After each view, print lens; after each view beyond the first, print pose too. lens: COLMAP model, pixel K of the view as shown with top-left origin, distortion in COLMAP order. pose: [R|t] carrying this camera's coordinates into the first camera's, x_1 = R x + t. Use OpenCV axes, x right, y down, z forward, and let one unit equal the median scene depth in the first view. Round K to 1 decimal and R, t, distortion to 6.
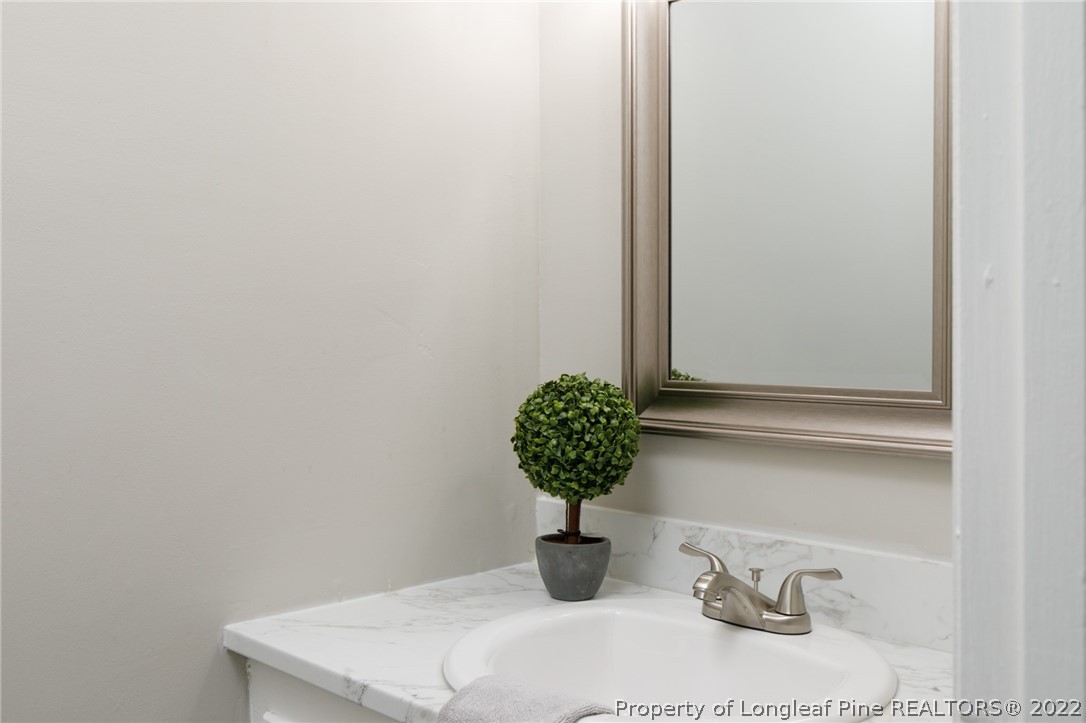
lens RADIAL K [[940.5, 0, 541.8], [0, 940.5, 339.7], [0, 0, 1]] dist [0.003813, -0.001432]
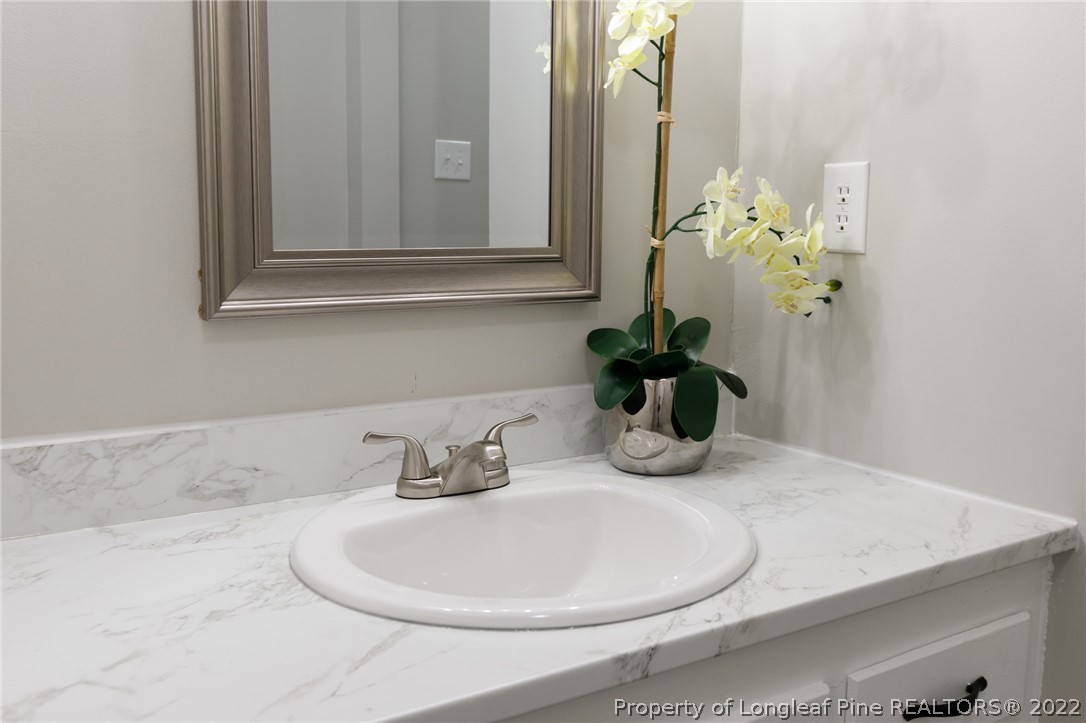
lens RADIAL K [[940.5, 0, 541.8], [0, 940.5, 339.7], [0, 0, 1]] dist [0.003813, -0.001432]
pose [[0.300607, -0.135451, 0.944081, -0.451797], [-0.007673, 0.989488, 0.144409, 0.001488], [-0.953717, -0.050655, 0.296408, 0.428826]]
